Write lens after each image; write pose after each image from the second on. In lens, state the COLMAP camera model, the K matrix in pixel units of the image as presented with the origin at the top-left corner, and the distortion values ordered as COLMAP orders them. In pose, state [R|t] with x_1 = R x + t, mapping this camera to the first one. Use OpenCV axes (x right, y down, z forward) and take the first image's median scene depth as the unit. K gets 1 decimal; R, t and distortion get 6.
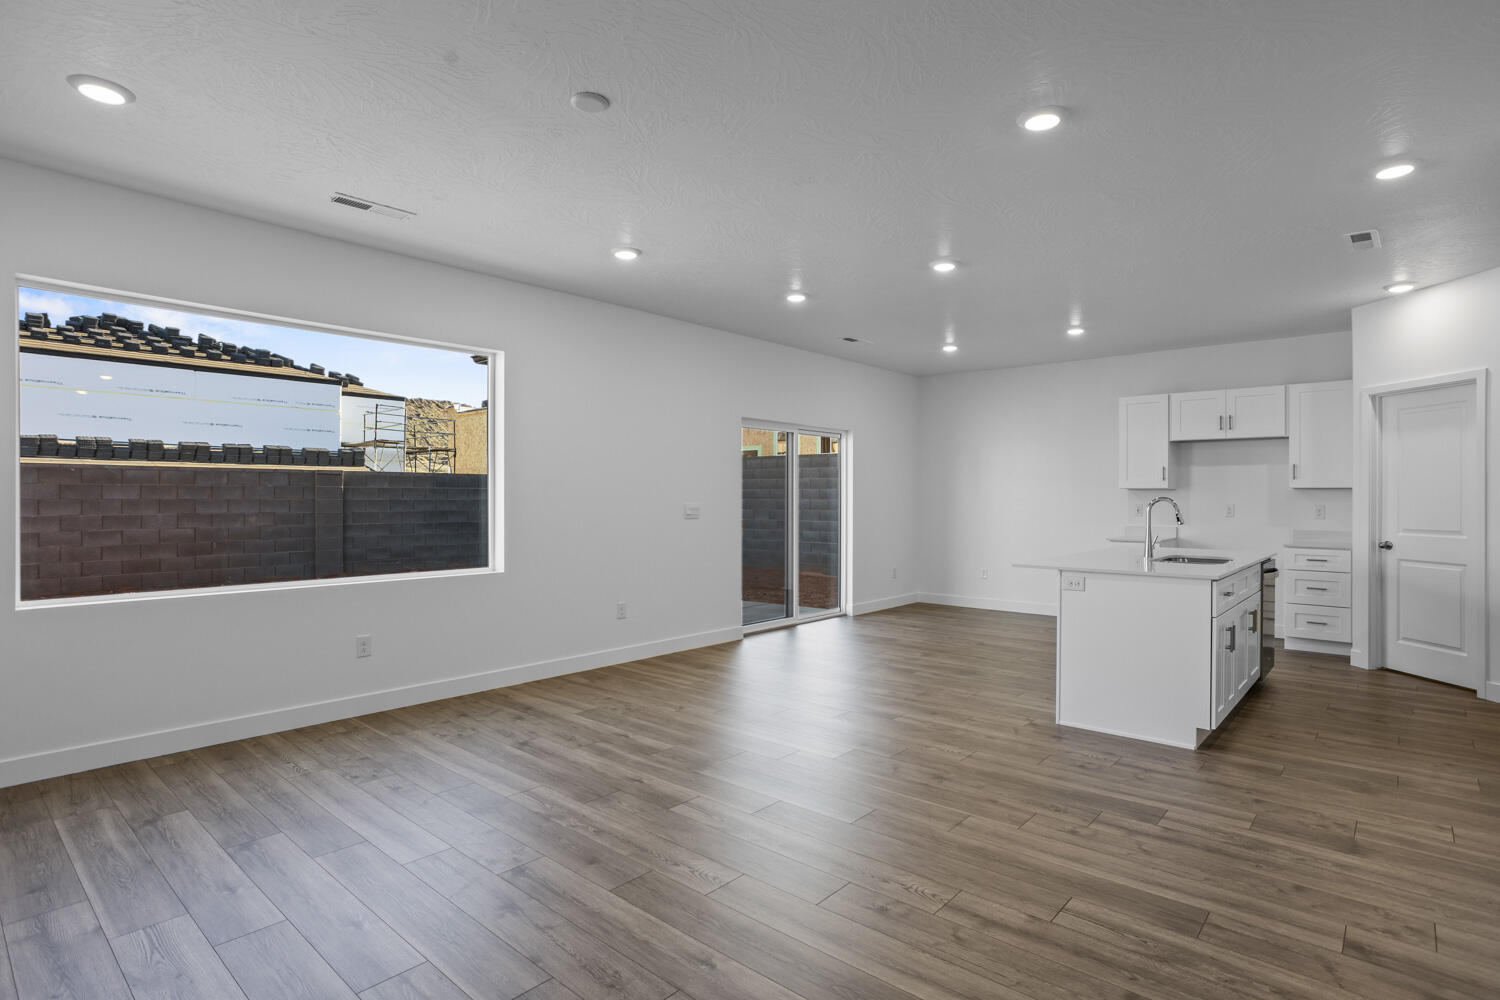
lens RADIAL K [[753.8, 0, 750.9], [0, 753.8, 502.0], [0, 0, 1]] dist [-0.038057, 0.020400]
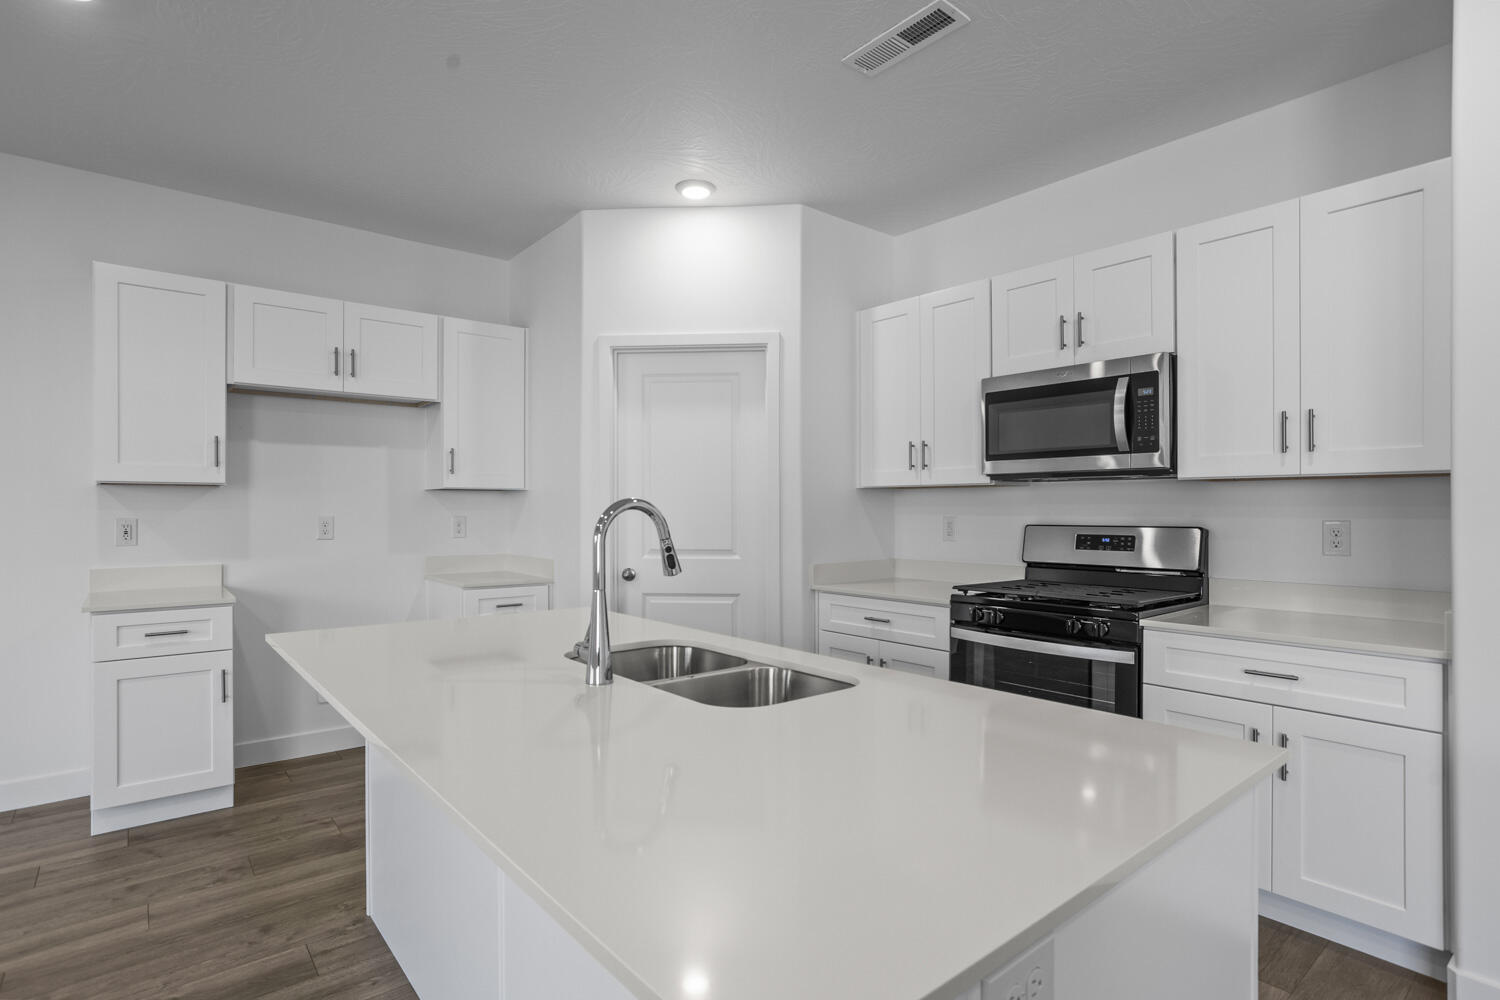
lens RADIAL K [[753.8, 0, 744.3], [0, 753.8, 510.5], [0, 0, 1]] dist [-0.038057, 0.020400]
pose [[0.151285, -0.001743, 0.988489, 0.193454], [0.005162, 0.999986, 0.000973, -0.000279], [-0.988477, 0.004955, 0.151291, 0.794355]]
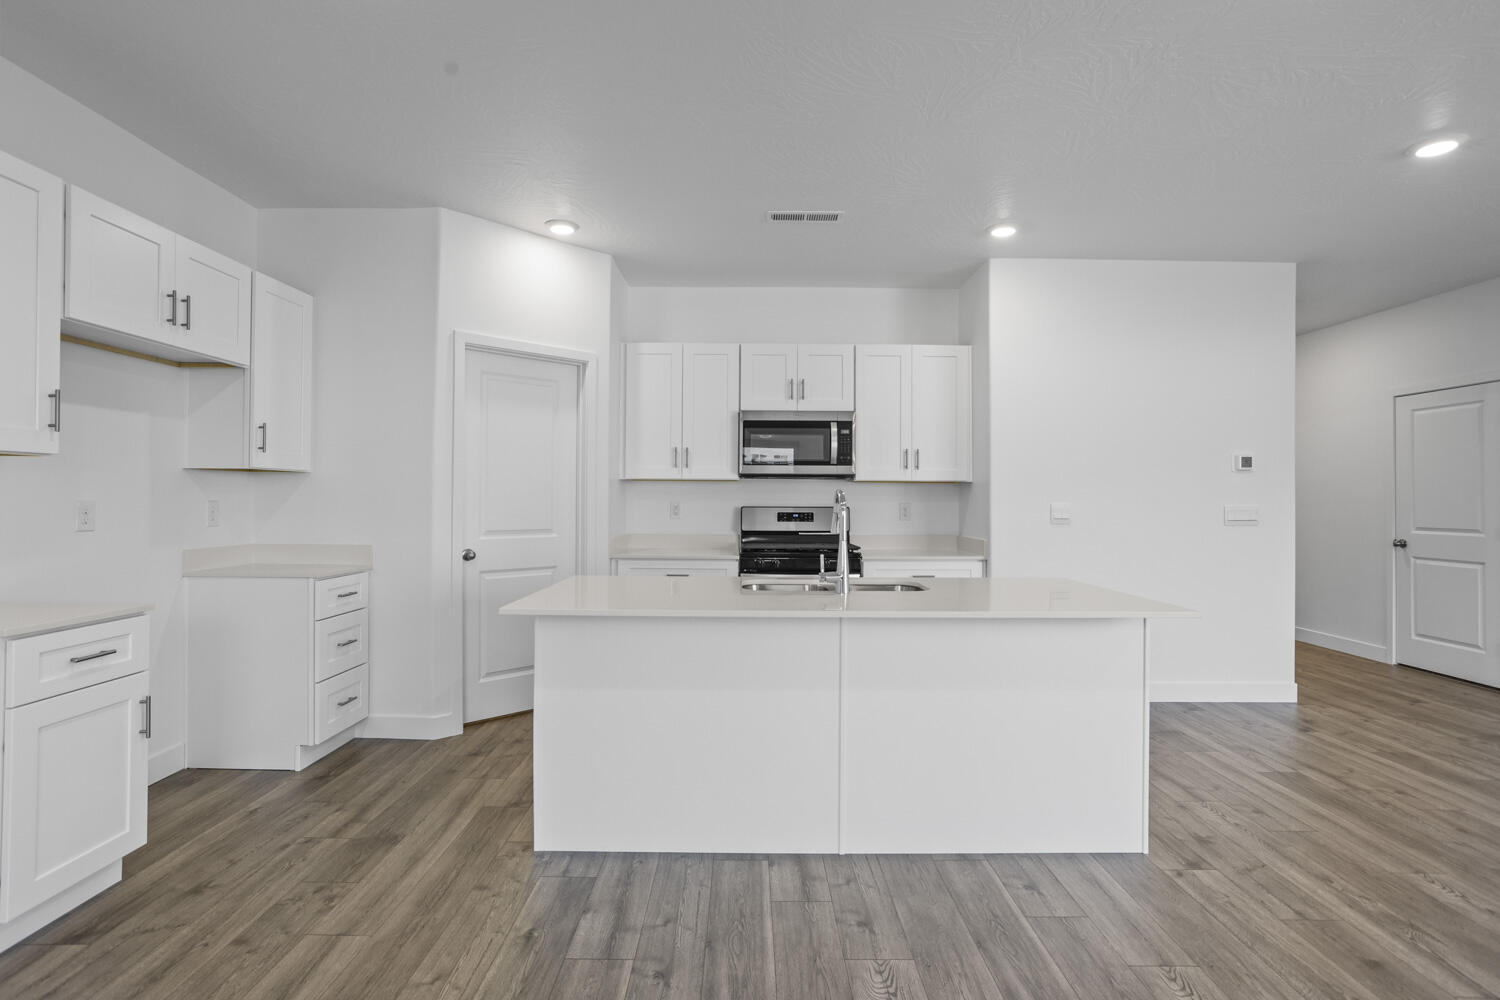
lens RADIAL K [[753.8, 0, 736.4], [0, 753.8, 493.1], [0, 0, 1]] dist [-0.038057, 0.020400]
pose [[-0.657602, 0.000236, 0.753366, 0.130005], [-0.002700, 0.999993, -0.002670, -0.001087], [-0.753361, -0.003789, -0.657597, 1.293183]]
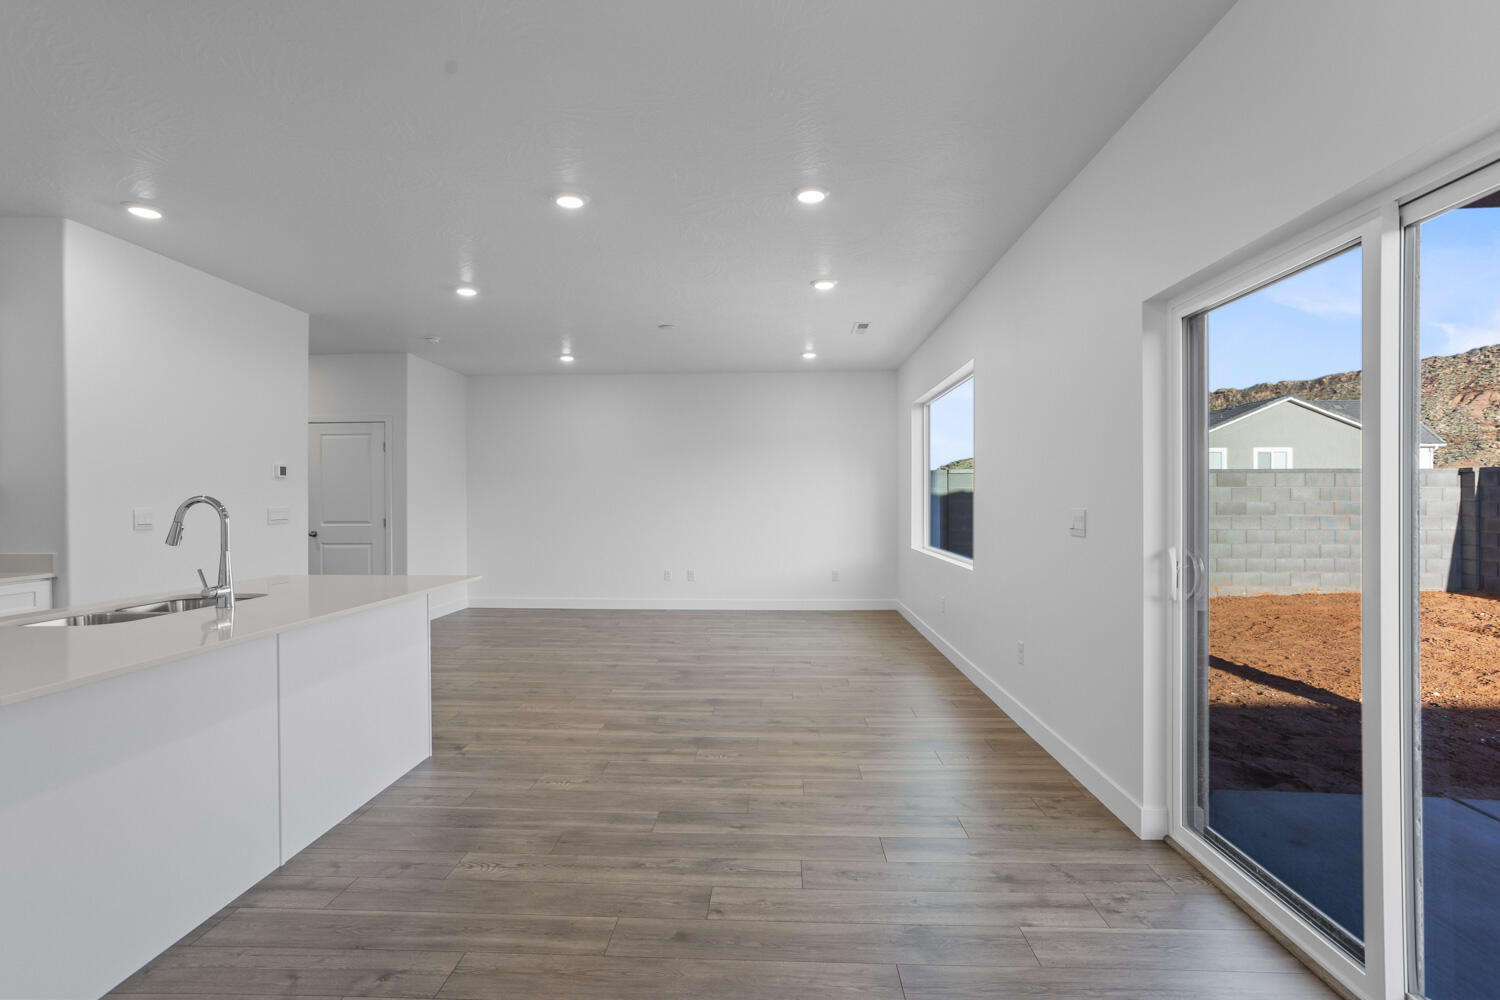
lens RADIAL K [[735.6, 0, 751.2], [0, 735.6, 496.7], [0, 0, 1]] dist [-0.024925, 0.017559]
pose [[-0.773408, -0.000908, -0.633908, 0.512389], [-0.000081, 0.999999, -0.001334, -0.003568], [0.633909, -0.000980, -0.773407, 1.472614]]
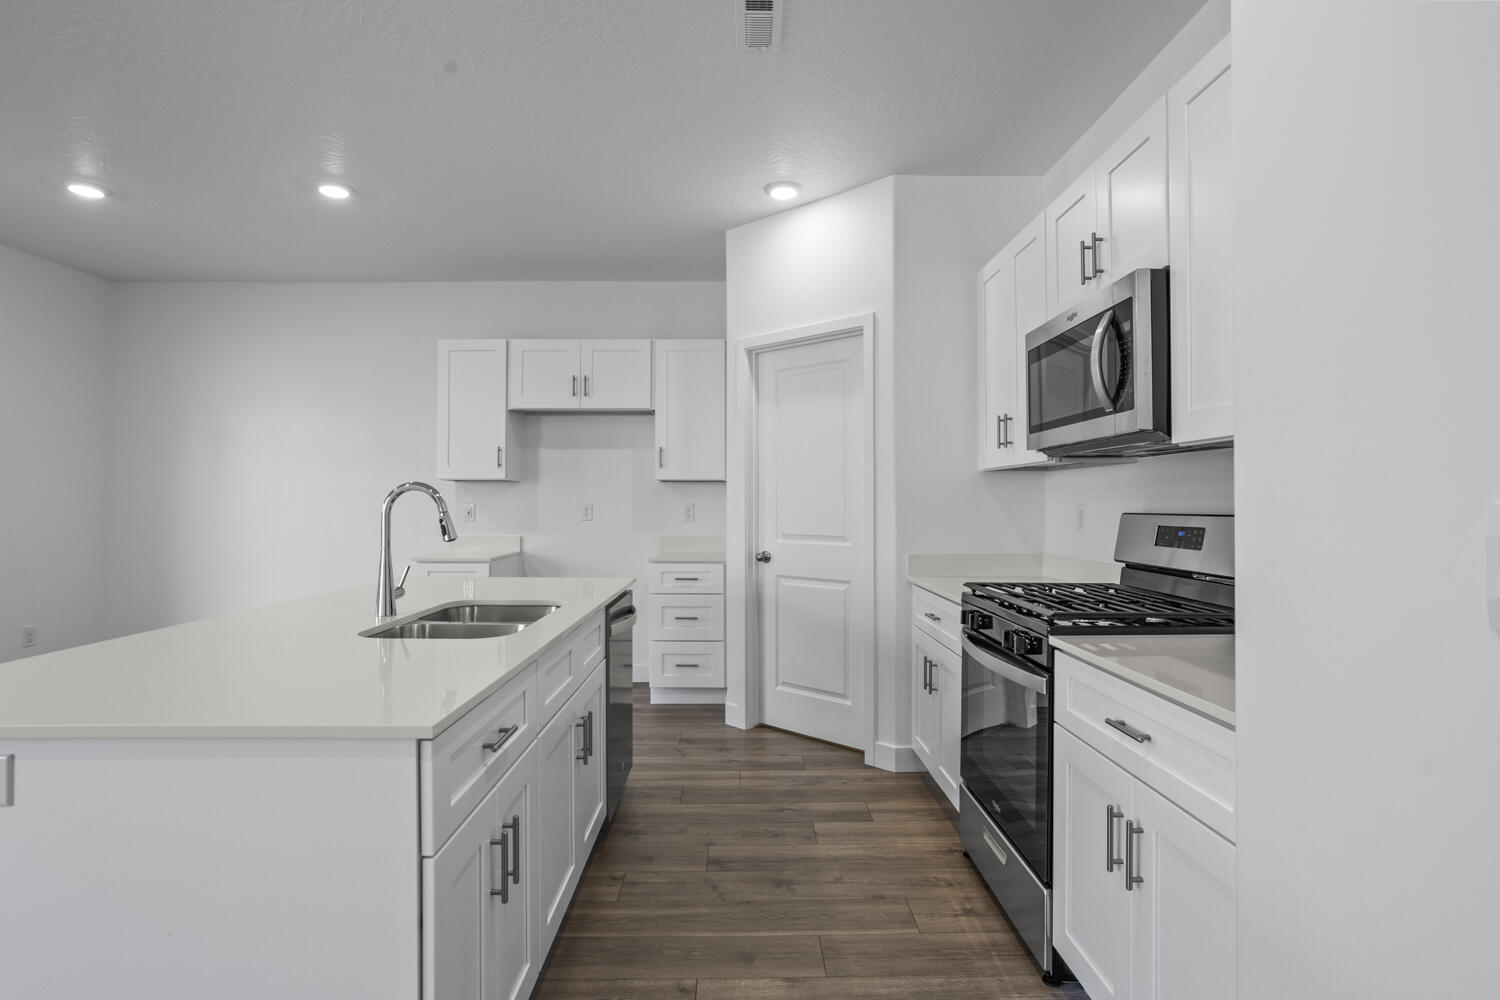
lens RADIAL K [[753.8, 0, 750.8], [0, 753.8, 491.4], [0, 0, 1]] dist [-0.038057, 0.020400]
pose [[0.737280, 0.009409, 0.675522, 0.347462], [0.003864, 0.999828, -0.018144, 0.007423], [-0.675576, 0.015987, 0.737117, 0.462593]]
